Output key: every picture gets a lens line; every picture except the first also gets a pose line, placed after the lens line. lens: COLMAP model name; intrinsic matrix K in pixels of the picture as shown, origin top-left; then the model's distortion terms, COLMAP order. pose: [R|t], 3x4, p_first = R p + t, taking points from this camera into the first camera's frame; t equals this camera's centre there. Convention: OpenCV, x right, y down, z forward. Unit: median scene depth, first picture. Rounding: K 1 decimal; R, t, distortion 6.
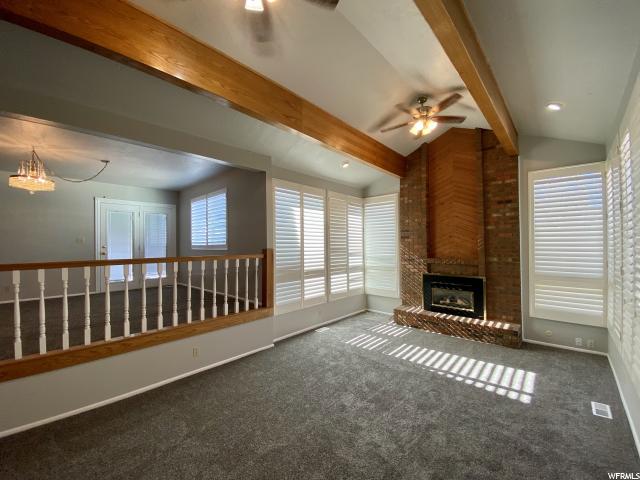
lens RADIAL K [[261.5, 0, 316.1], [0, 261.5, 241.1], [0, 0, 1]] dist [-0.005679, -0.002146]
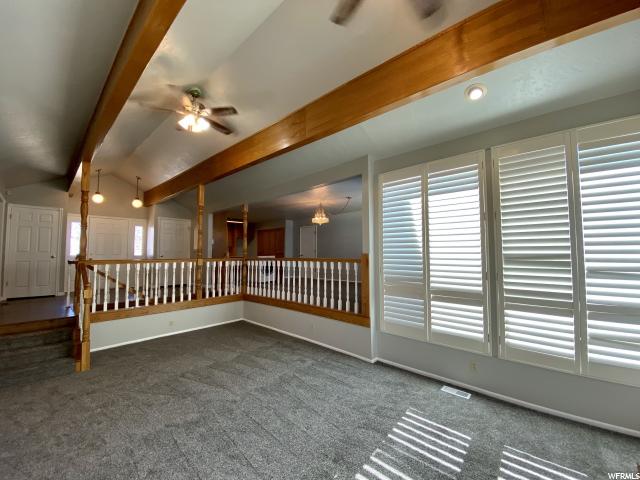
lens RADIAL K [[261.5, 0, 316.0], [0, 261.5, 244.5], [0, 0, 1]] dist [-0.005679, -0.002146]
pose [[-0.015687, -0.027520, -0.999498, 0.652562], [0.012611, 0.999536, -0.027719, 0.017446], [0.999797, -0.013040, -0.015332, 0.723209]]
